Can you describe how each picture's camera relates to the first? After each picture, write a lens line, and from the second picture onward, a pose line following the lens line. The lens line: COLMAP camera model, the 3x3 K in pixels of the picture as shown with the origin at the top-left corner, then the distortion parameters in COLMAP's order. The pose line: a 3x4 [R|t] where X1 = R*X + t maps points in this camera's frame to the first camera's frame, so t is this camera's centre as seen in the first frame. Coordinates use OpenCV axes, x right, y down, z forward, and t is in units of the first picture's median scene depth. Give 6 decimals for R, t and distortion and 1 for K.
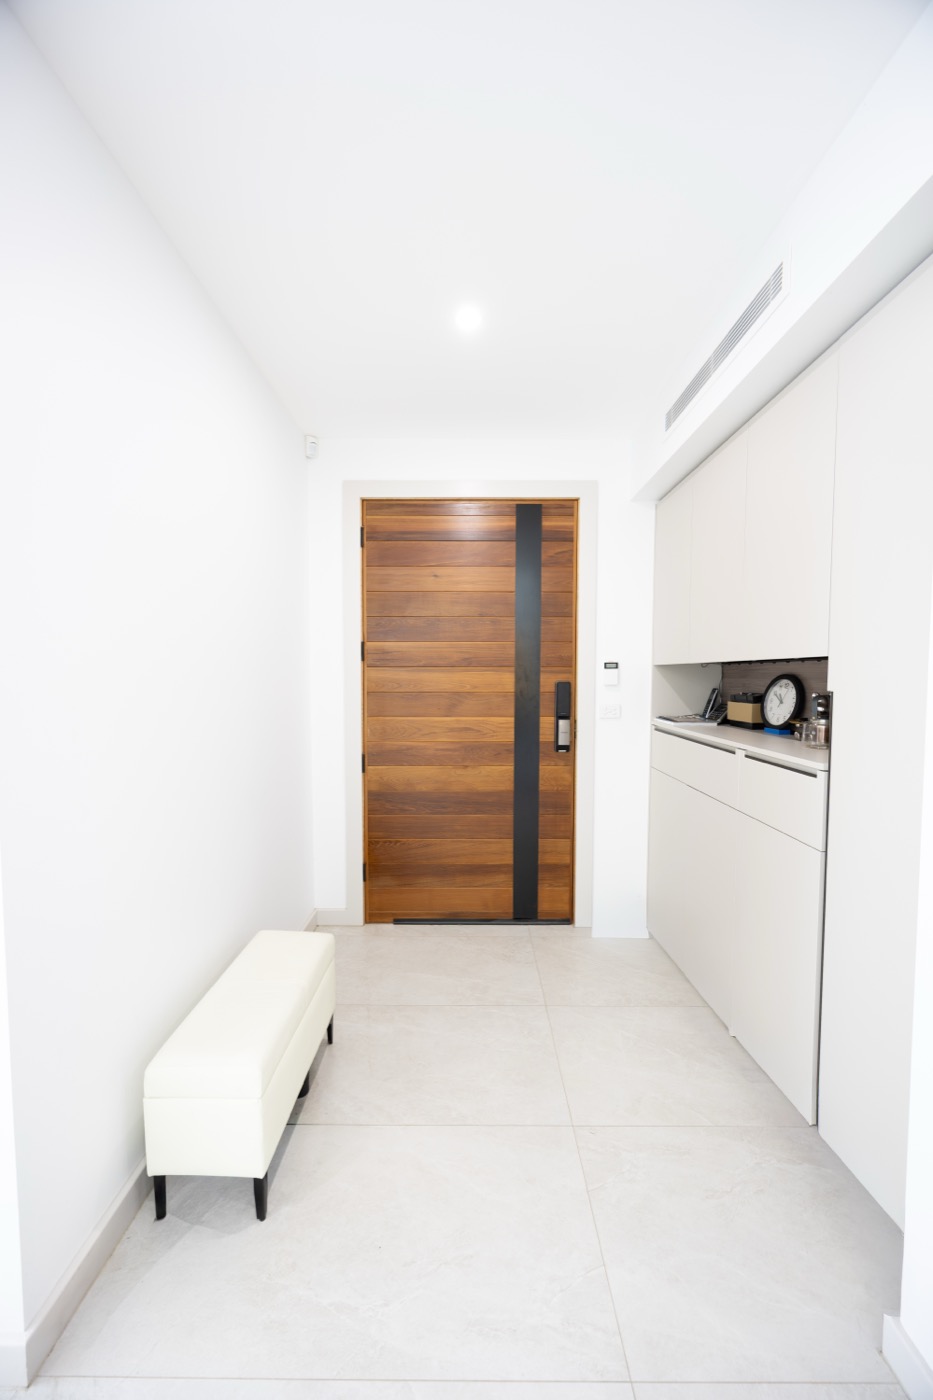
lens RADIAL K [[531.2, 0, 466.3], [0, 531.2, 700.7], [0, 0, 1]] dist [-0.004989, -0.000232]
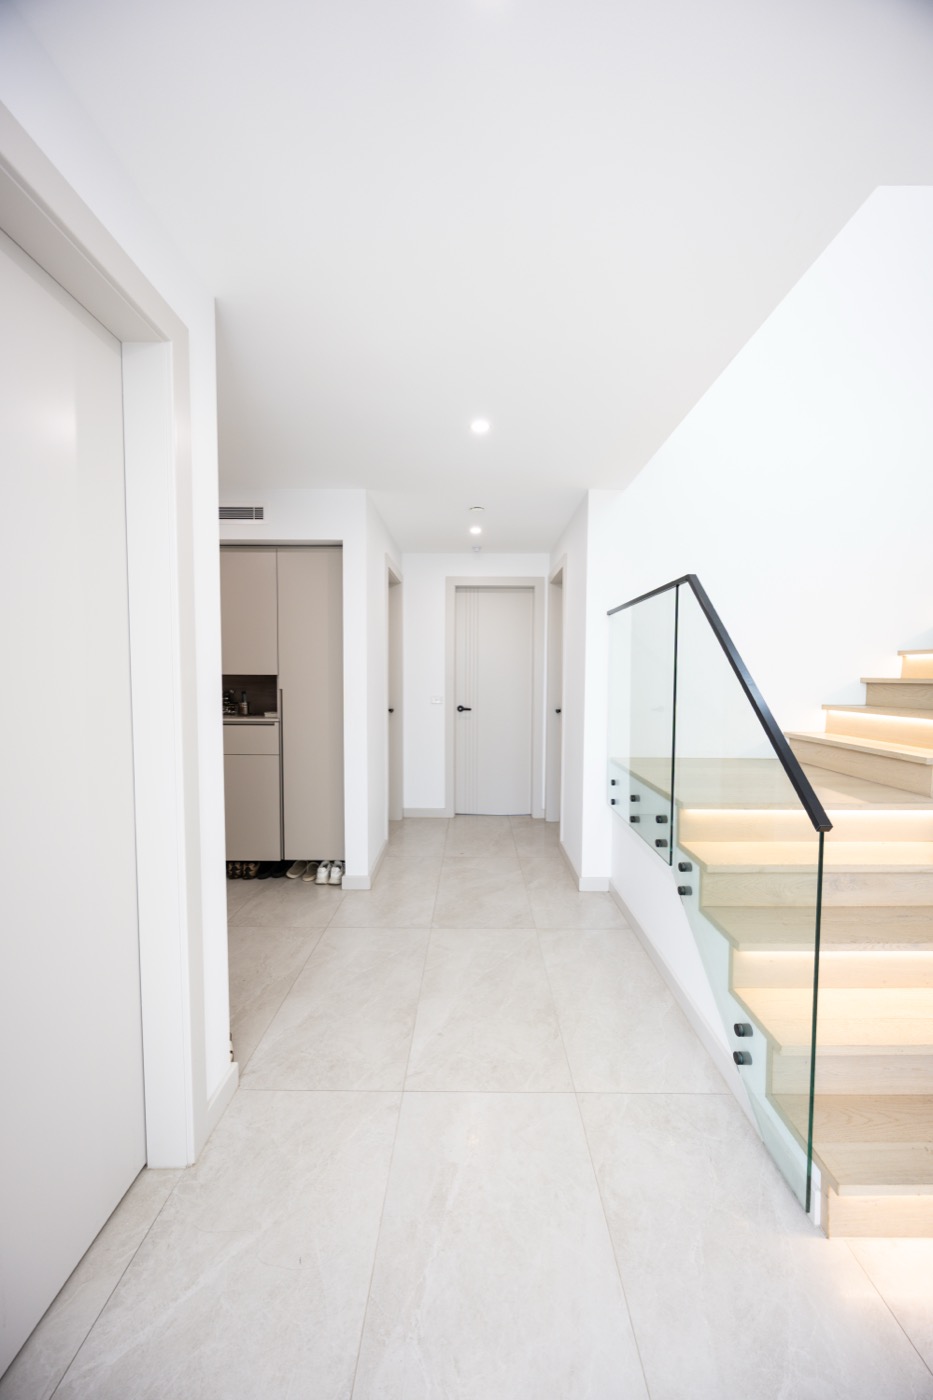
lens RADIAL K [[531.2, 0, 467.4], [0, 531.2, 706.1], [0, 0, 1]] dist [-0.004989, -0.000232]
pose [[0.004867, -0.056910, 0.998367, -0.904641], [0.042102, 0.997506, 0.056656, -0.021275], [-0.999101, 0.041757, 0.007251, 0.054686]]
